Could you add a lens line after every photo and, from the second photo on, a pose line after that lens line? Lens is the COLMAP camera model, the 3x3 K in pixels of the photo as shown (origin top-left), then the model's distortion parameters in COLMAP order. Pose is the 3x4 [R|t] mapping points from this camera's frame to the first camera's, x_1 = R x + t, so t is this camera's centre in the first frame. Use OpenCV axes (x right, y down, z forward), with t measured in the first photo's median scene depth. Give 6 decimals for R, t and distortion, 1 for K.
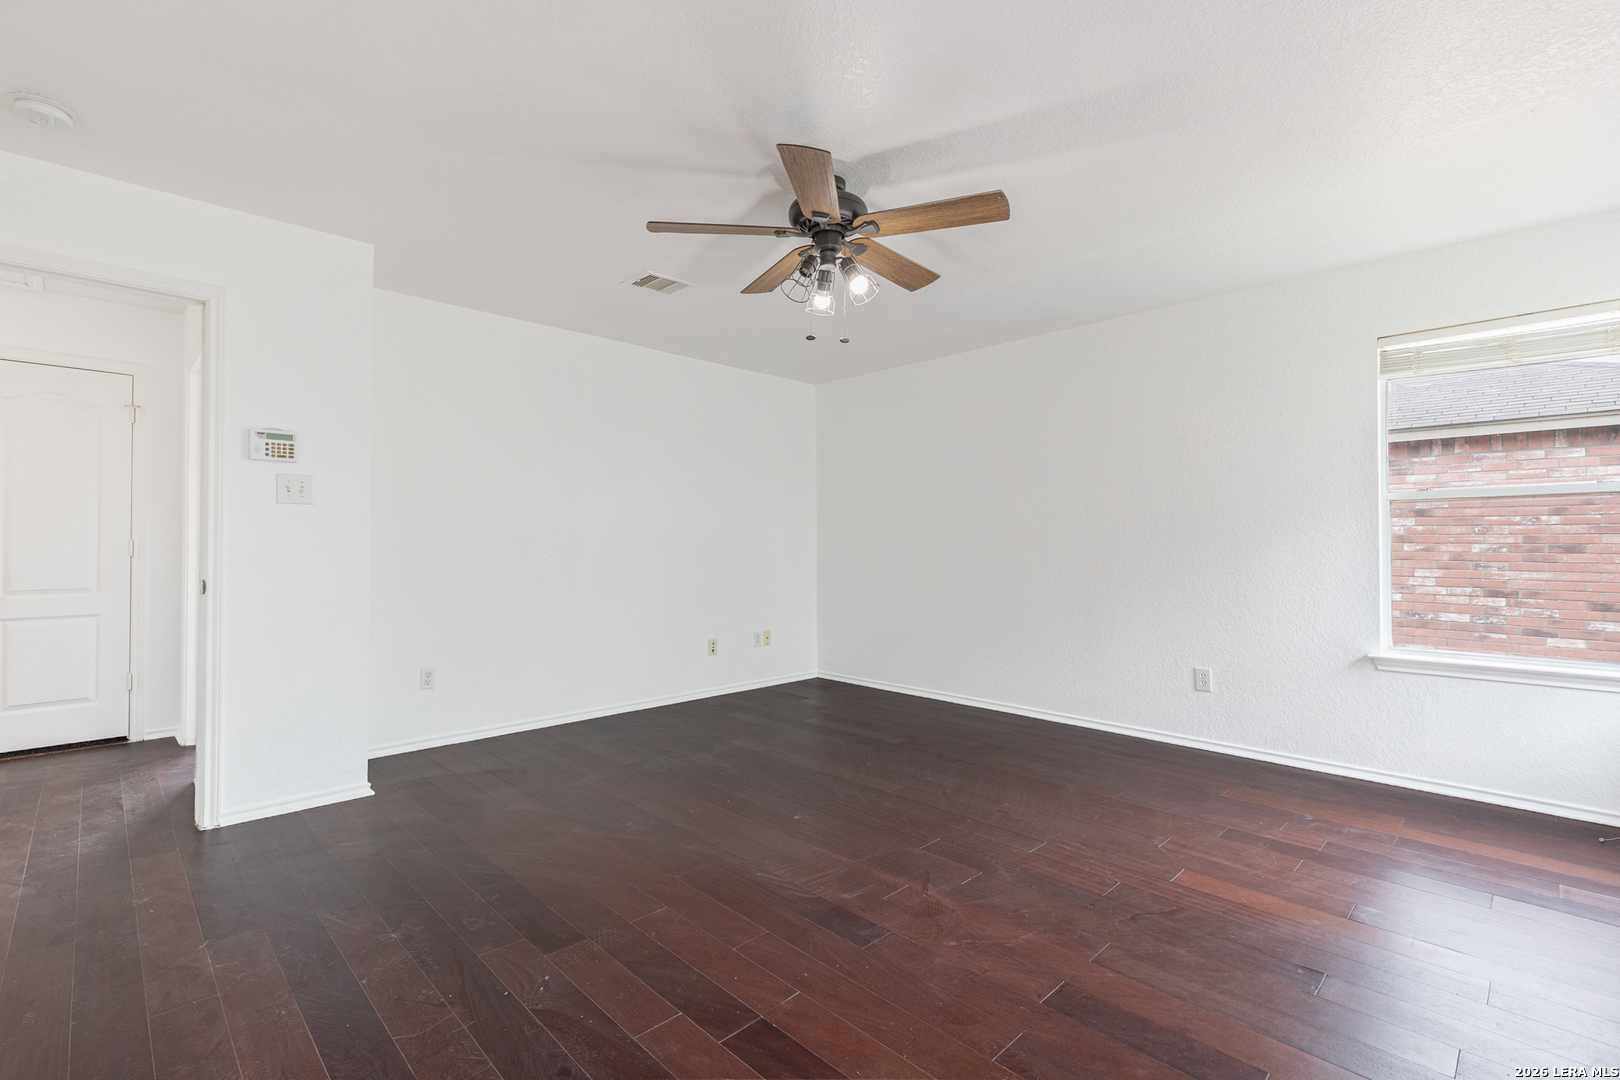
lens RADIAL K [[726.0, 0, 815.0], [0, 726.0, 538.8], [0, 0, 1]] dist [0.004703, -0.000042]
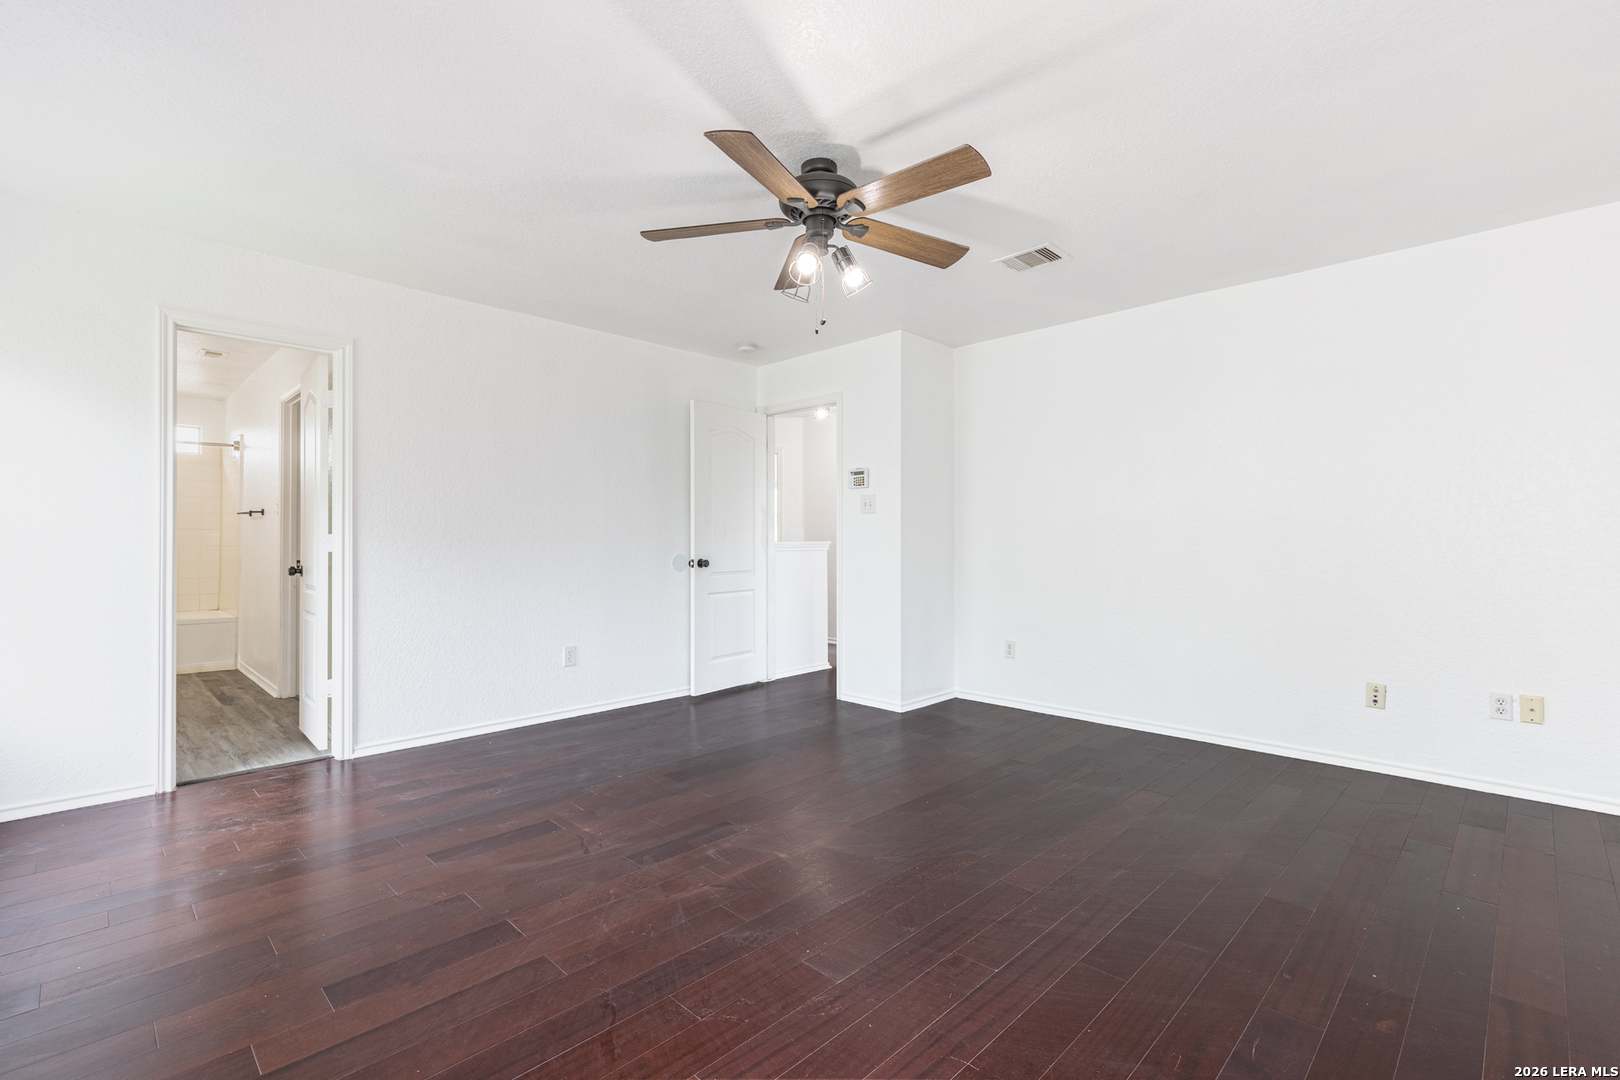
lens RADIAL K [[726.0, 0, 816.2], [0, 726.0, 538.0], [0, 0, 1]] dist [0.004703, -0.000042]
pose [[0.020416, -0.001792, -0.999790, 0.872610], [0.010375, 0.999945, -0.001580, 0.006866], [0.999738, -0.010341, 0.020434, 0.853508]]
